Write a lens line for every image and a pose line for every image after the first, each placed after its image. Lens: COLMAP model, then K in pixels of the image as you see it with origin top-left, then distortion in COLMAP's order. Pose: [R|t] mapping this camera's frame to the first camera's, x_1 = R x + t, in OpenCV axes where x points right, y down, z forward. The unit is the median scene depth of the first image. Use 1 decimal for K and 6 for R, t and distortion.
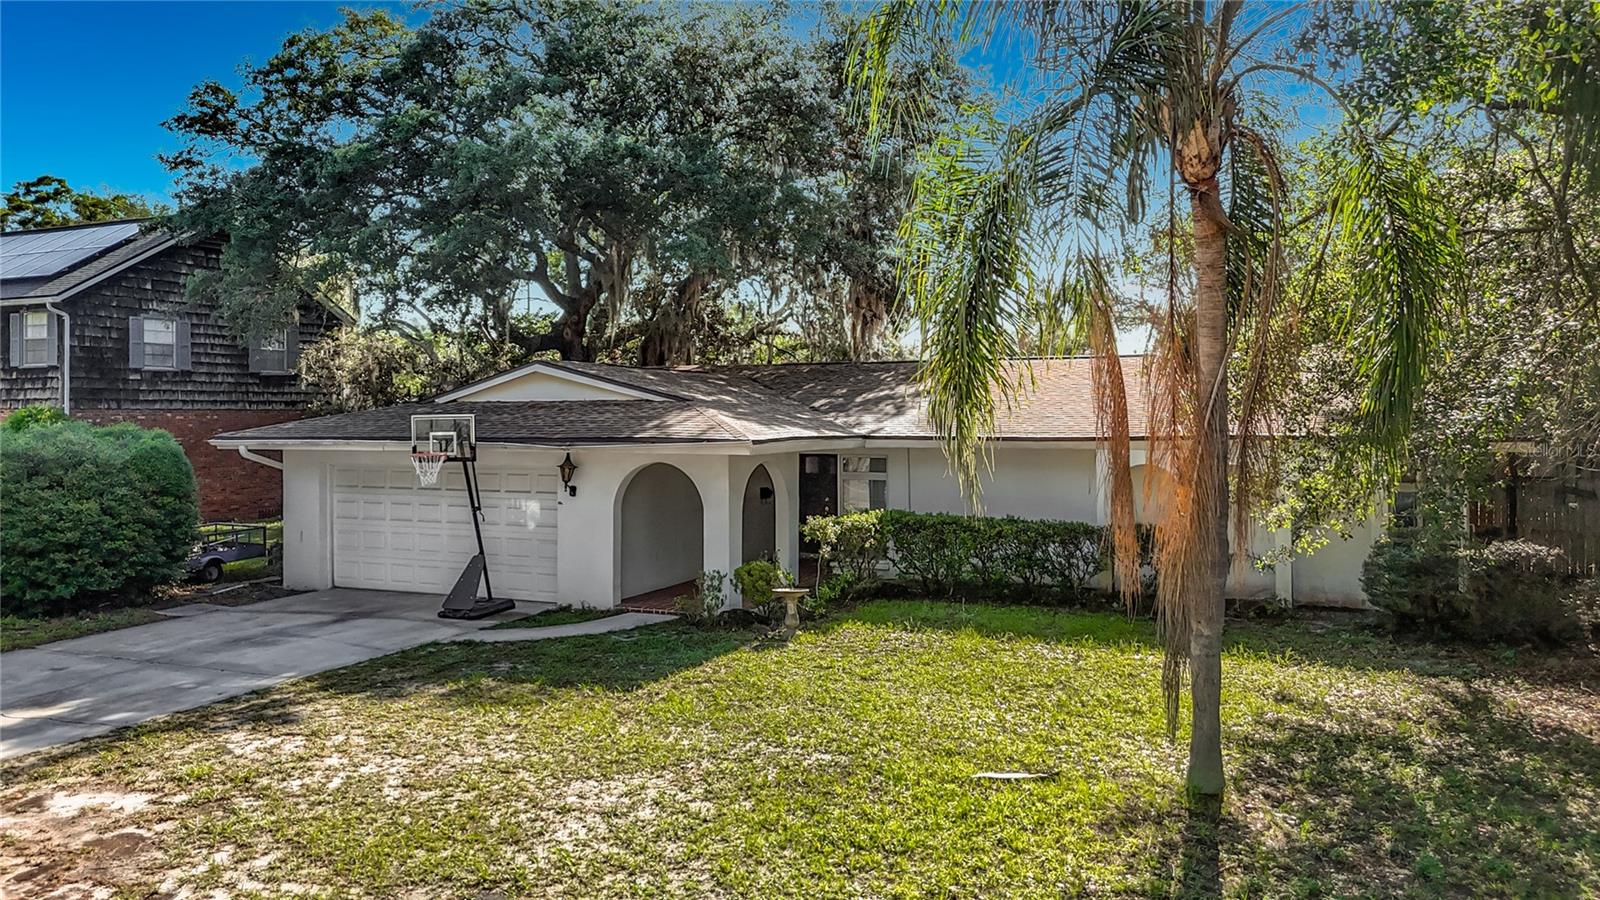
lens RADIAL K [[1189.3, 0, 793.9], [0, 1189.3, 449.1], [0, 0, 1]] dist [0.064532, -0.057350]
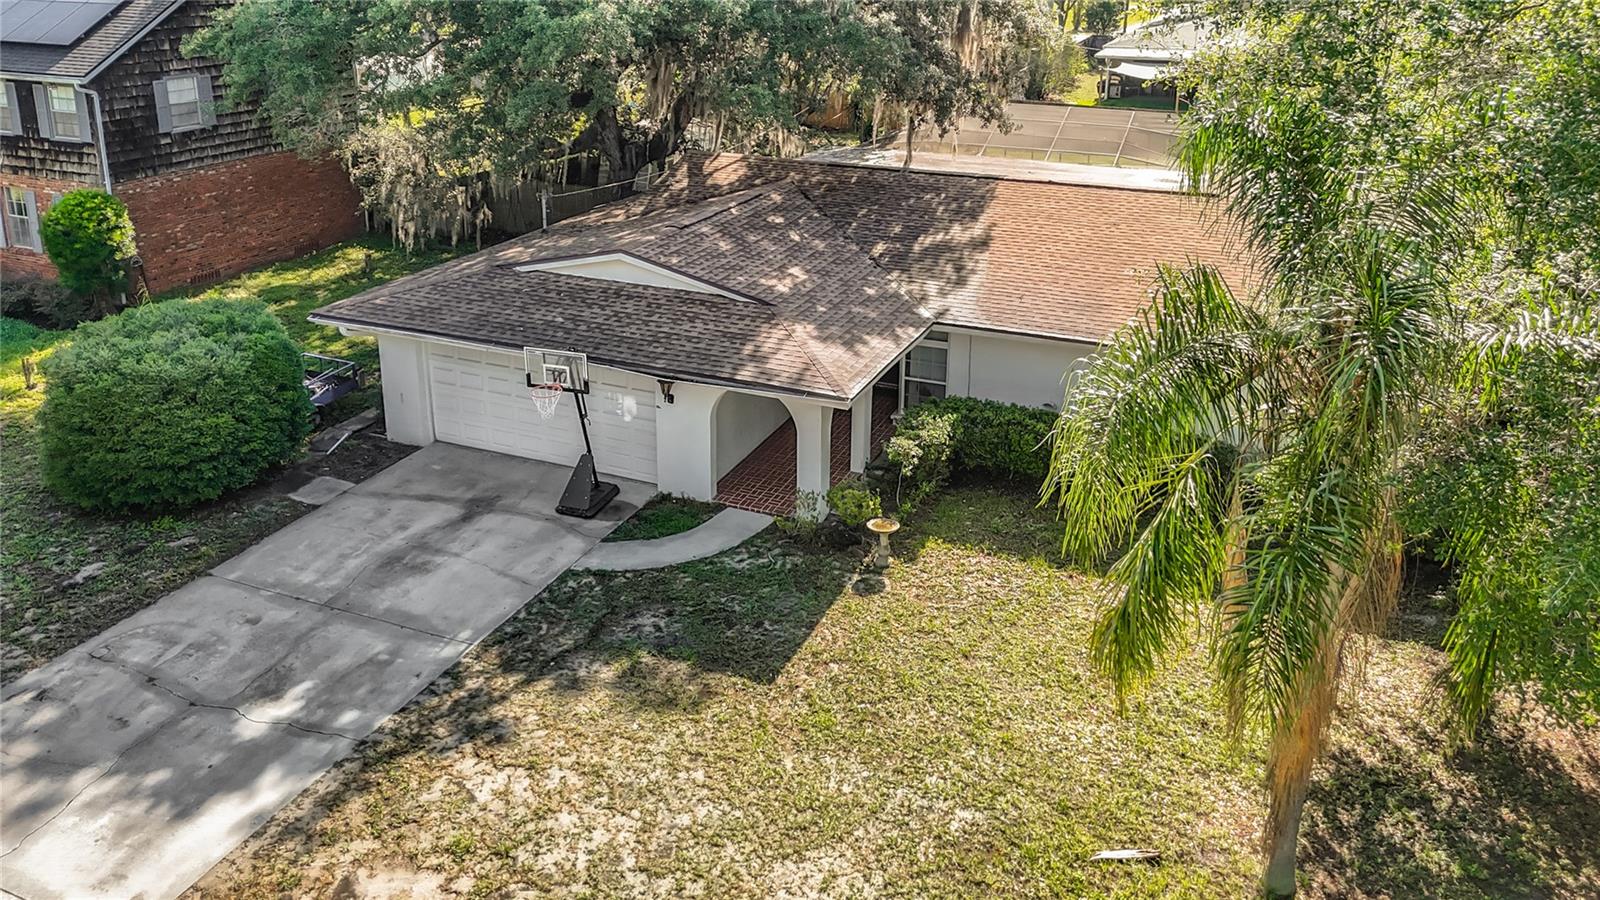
lens RADIAL K [[1187.8, 0, 794.6], [0, 1187.8, 347.3], [0, 0, 1]] dist [0.077789, -0.089139]
pose [[0.999291, 0.001145, 0.037640, -0.120904], [-0.012146, 0.955924, 0.293364, -0.346316], [-0.035645, -0.293613, 0.955259, -0.023425]]
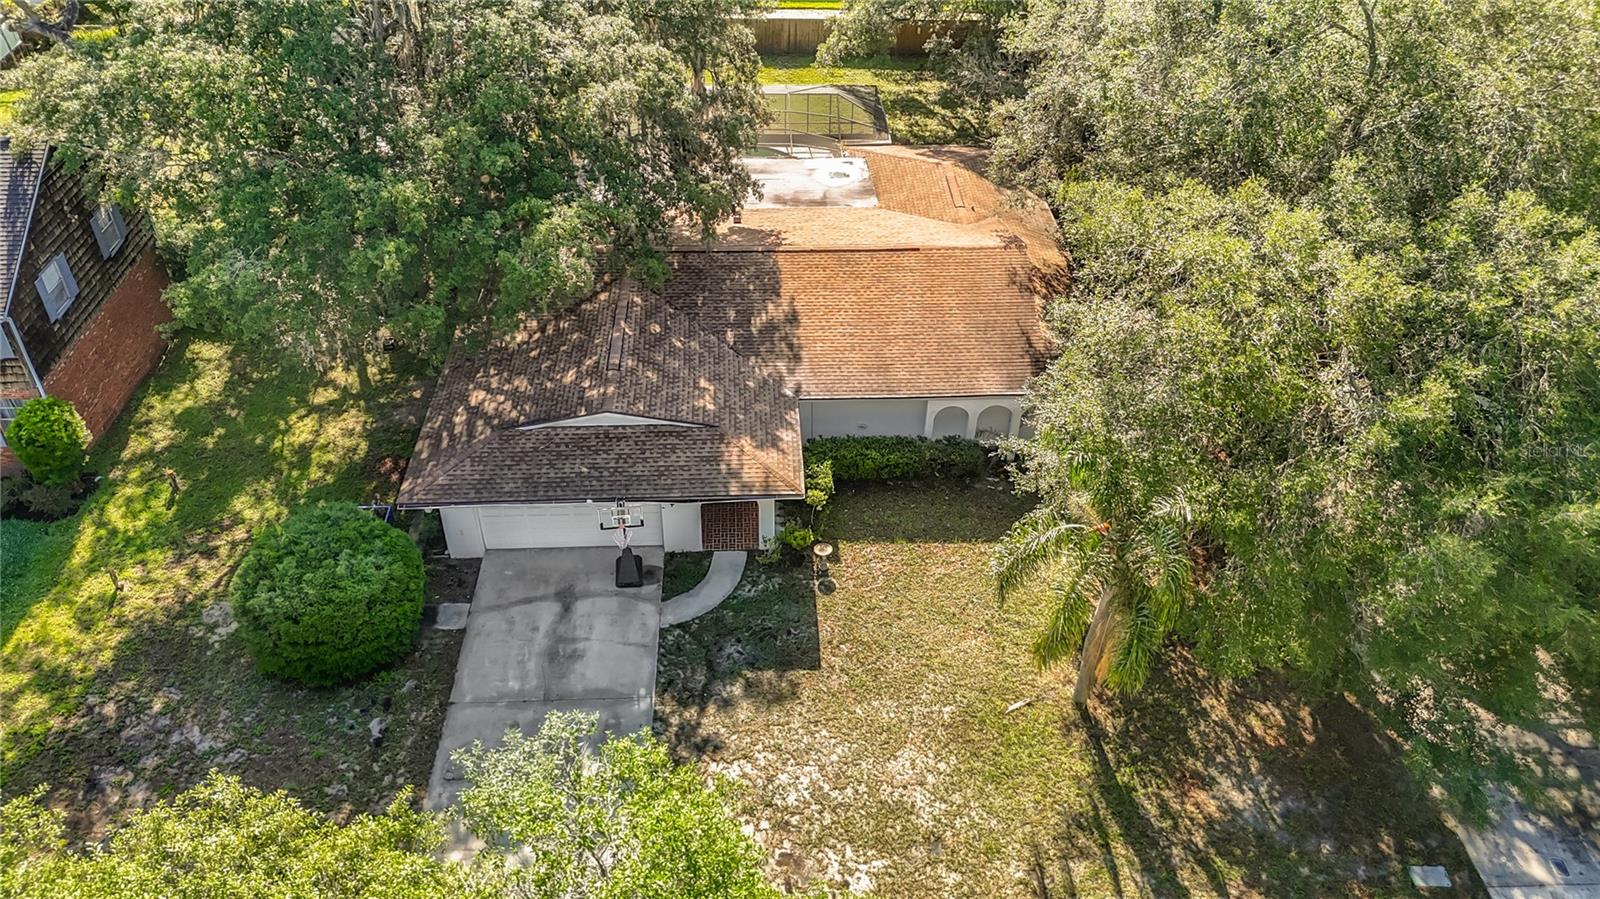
lens RADIAL K [[1145.8, 0, 776.8], [0, 1145.8, 452.6], [0, 0, 1]] dist [0.073932, -0.046290]
pose [[0.891216, -0.275692, 0.360178, -0.665497], [0.004393, 0.799288, 0.600932, -1.076973], [-0.453558, -0.533978, 0.713550, -0.224237]]
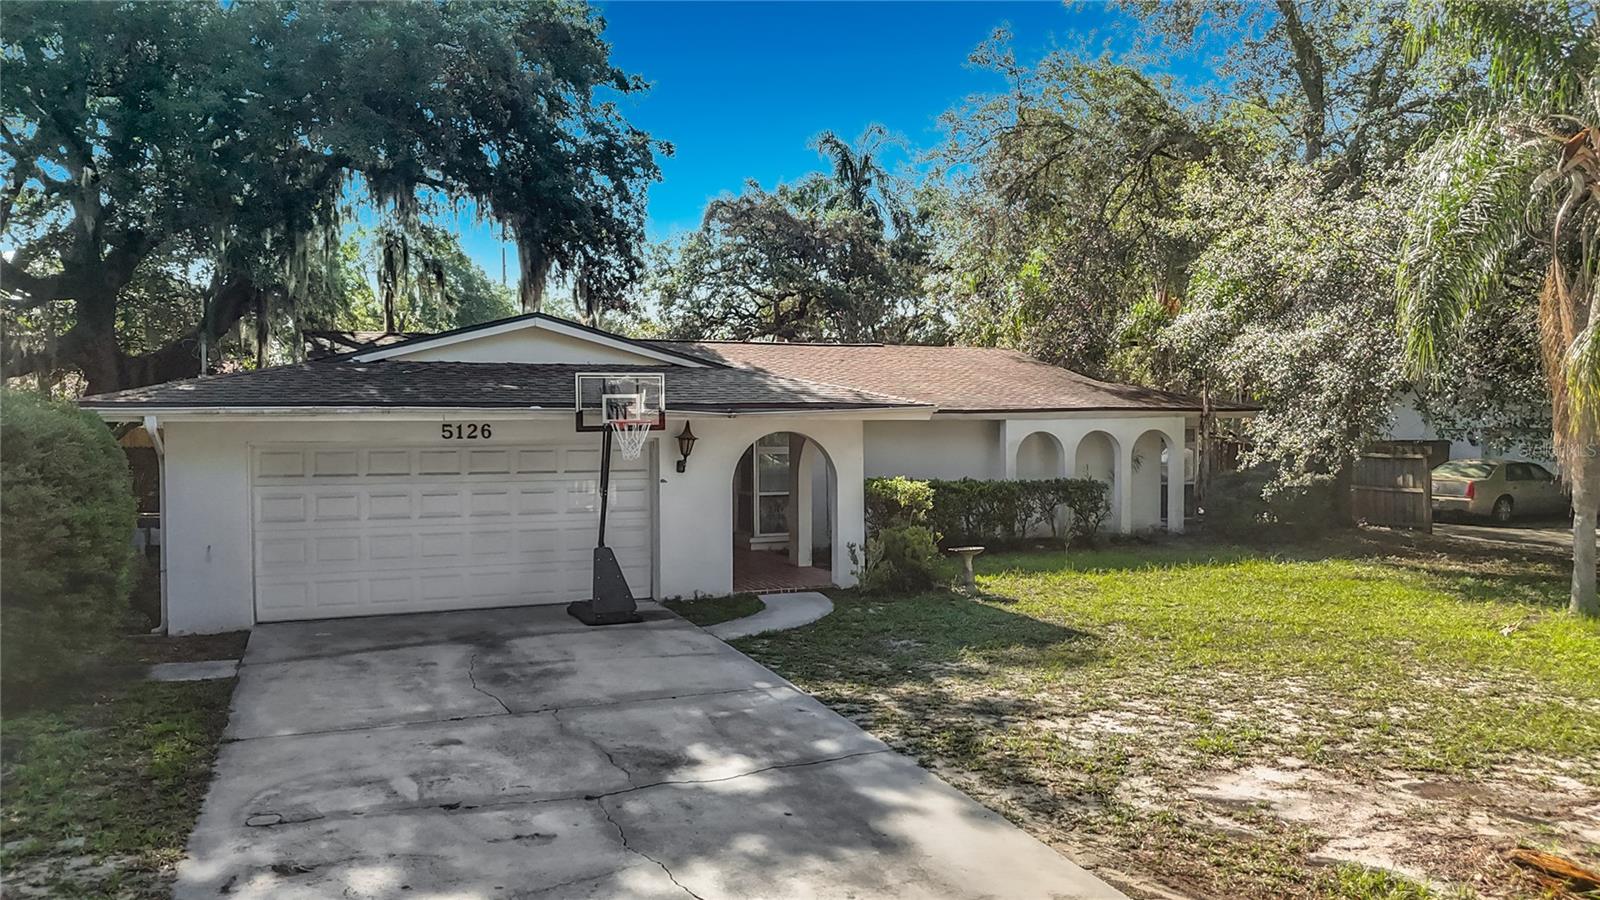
lens RADIAL K [[1189.3, 0, 793.9], [0, 1189.3, 449.1], [0, 0, 1]] dist [0.064532, -0.057350]
pose [[0.686089, -0.017320, 0.727311, -0.806902], [0.021653, 0.999760, 0.003383, 0.023041], [-0.727195, 0.013428, 0.686299, 0.364259]]
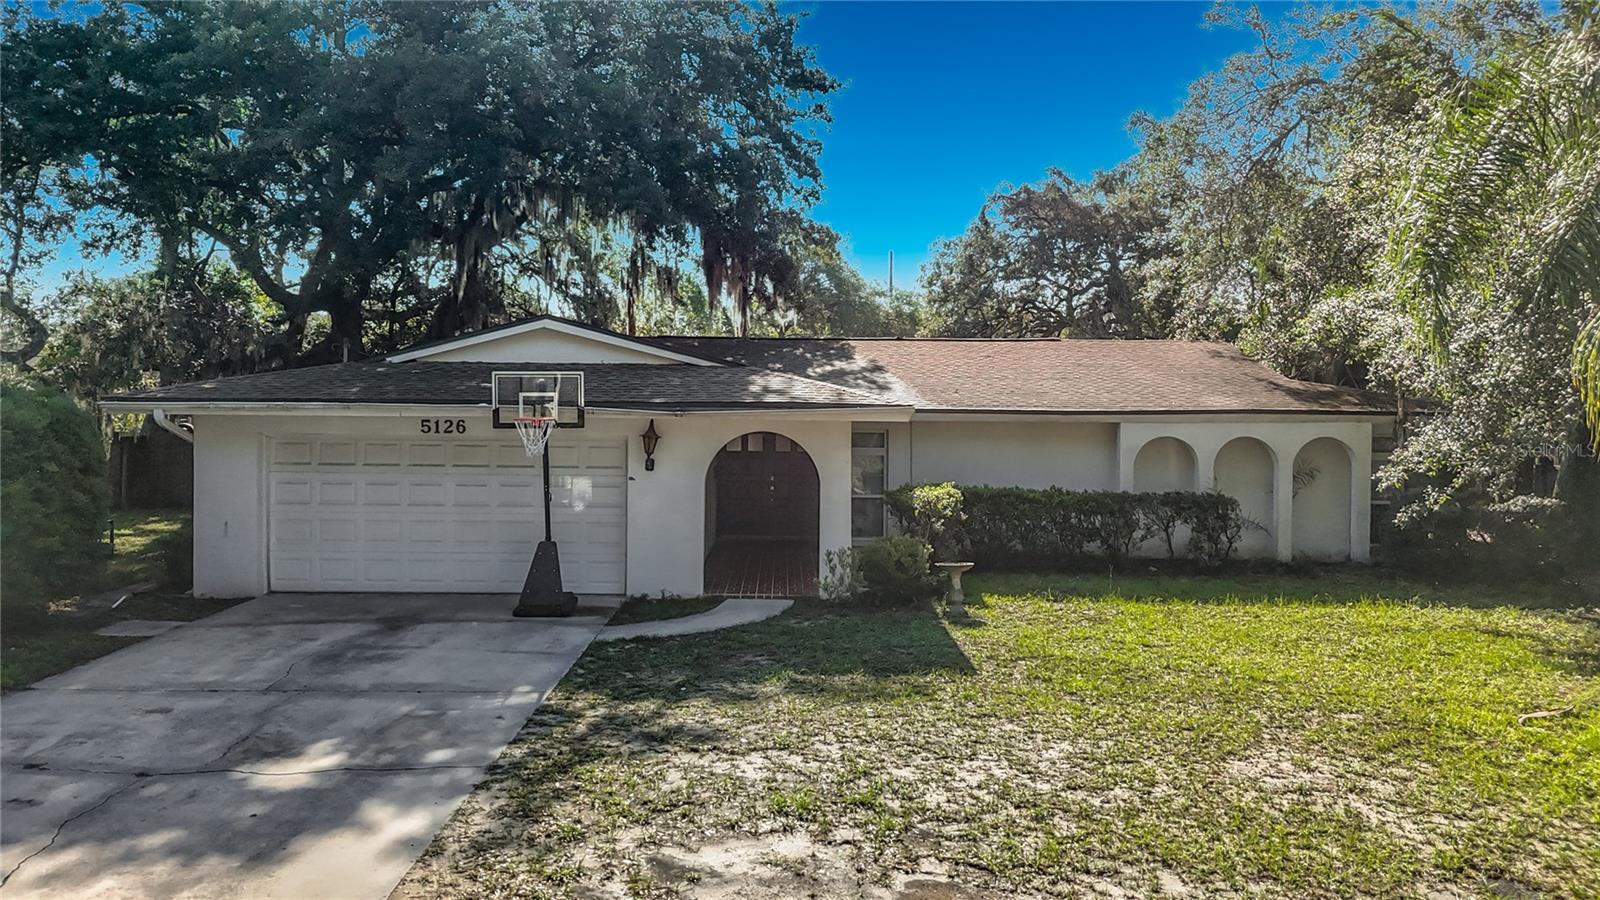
lens RADIAL K [[1182.5, 0, 773.3], [0, 1182.5, 447.3], [0, 0, 1]] dist [0.079343, -0.094010]
pose [[0.910570, 0.000083, 0.413355, -0.489015], [-0.000110, 1.000000, 0.000041, 0.024136], [-0.413355, -0.000082, 0.910570, 0.185735]]
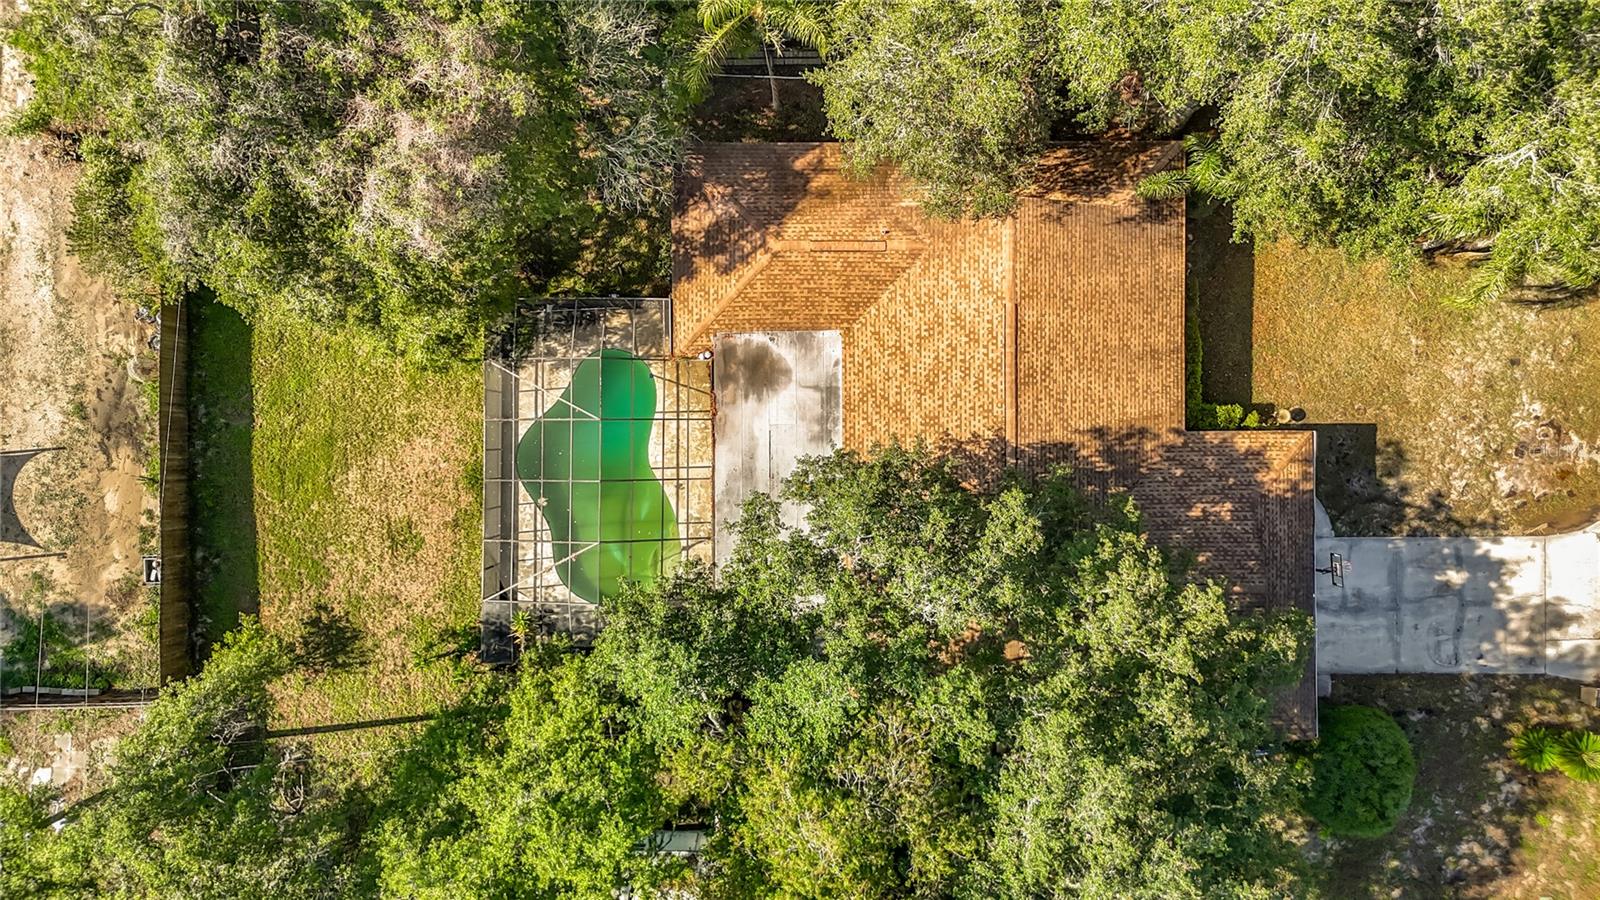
lens RADIAL K [[1145.8, 0, 776.8], [0, 1145.8, 453.1], [0, 0, 1]] dist [0.073932, -0.046290]
pose [[-0.428434, -0.903364, -0.019430, 0.413813], [0.012707, -0.027525, 0.999540, -2.256982], [-0.903484, 0.427990, 0.023272, 1.833486]]
